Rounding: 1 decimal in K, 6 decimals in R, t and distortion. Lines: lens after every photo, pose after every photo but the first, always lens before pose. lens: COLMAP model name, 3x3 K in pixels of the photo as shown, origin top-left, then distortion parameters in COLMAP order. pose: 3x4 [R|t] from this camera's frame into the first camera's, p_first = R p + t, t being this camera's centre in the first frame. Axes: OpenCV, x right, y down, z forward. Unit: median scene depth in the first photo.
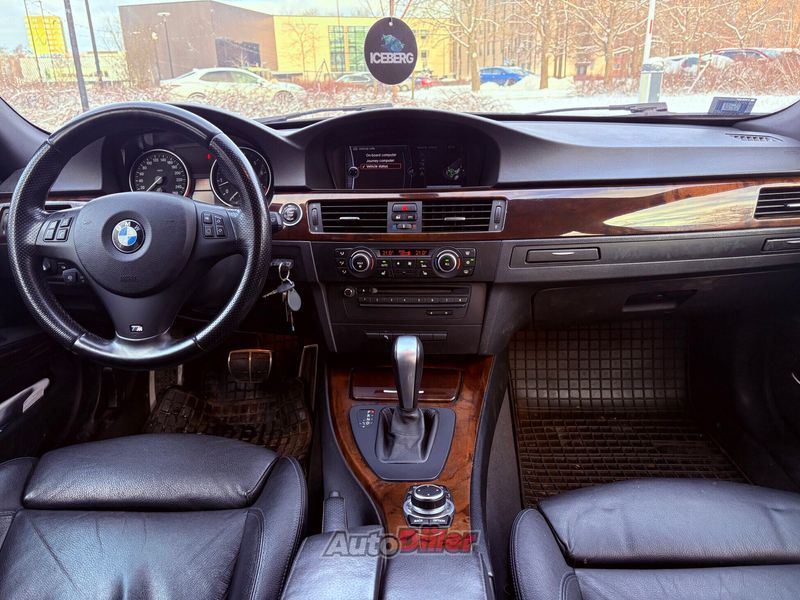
lens RADIAL K [[608.6, 0, 405.9], [0, 608.6, 306.0], [0, 0, 1]] dist [0.039000, -0.051020]
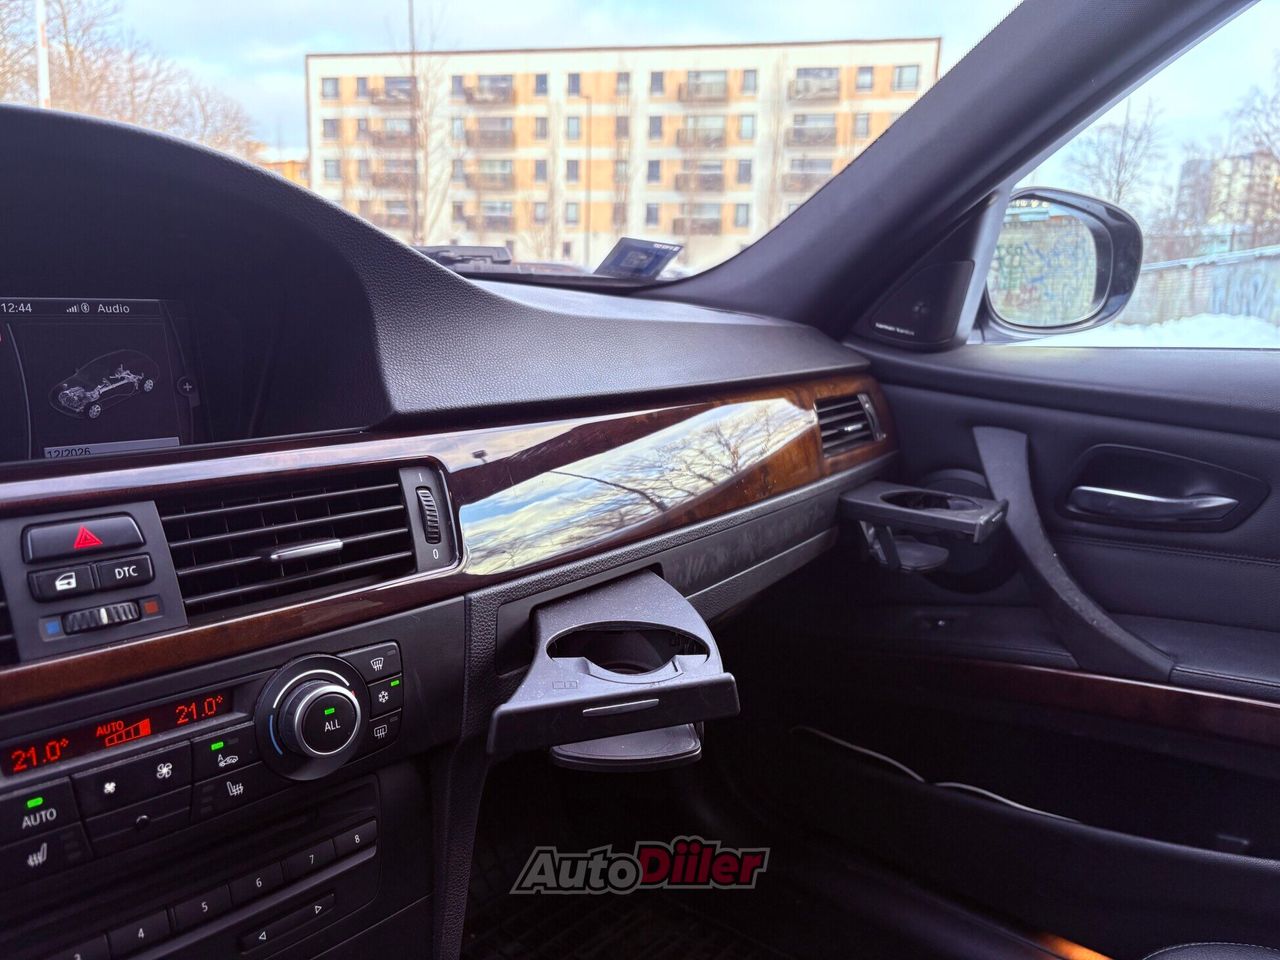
lens RADIAL K [[973.7, 0, 643.9], [0, 973.7, 479.6], [0, 0, 1]] dist [0.039000, -0.051020]
pose [[0.591464, -0.102196, 0.799829, -0.154522], [0.229753, 0.972176, -0.045682, -0.106026], [-0.772907, 0.210782, 0.598487, 0.550868]]
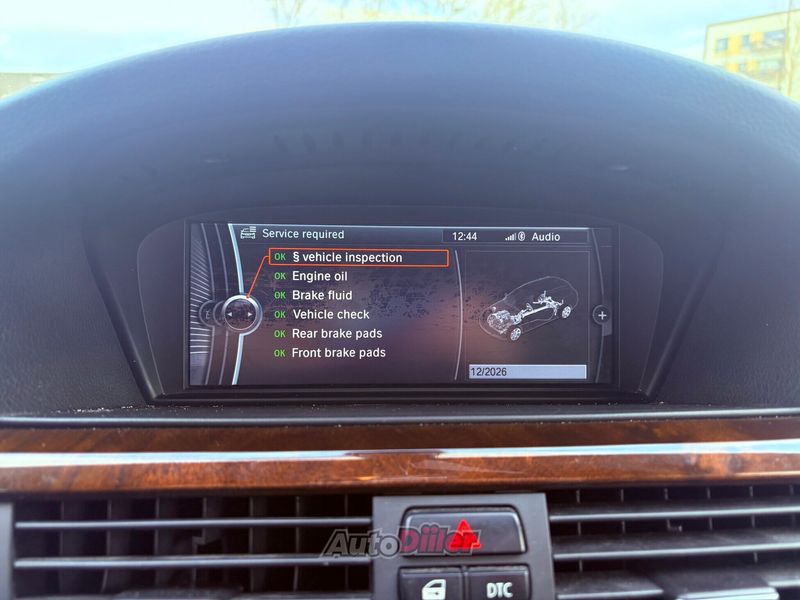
lens RADIAL K [[608.6, 0, 402.9], [0, 608.6, 304.9], [0, 0, 1]] dist [0.039000, -0.051020]
pose [[0.980993, 0.011419, 0.193706, -0.054373], [0.014584, 0.991104, -0.132285, -0.188452], [-0.193493, 0.132596, 0.972100, 0.724391]]
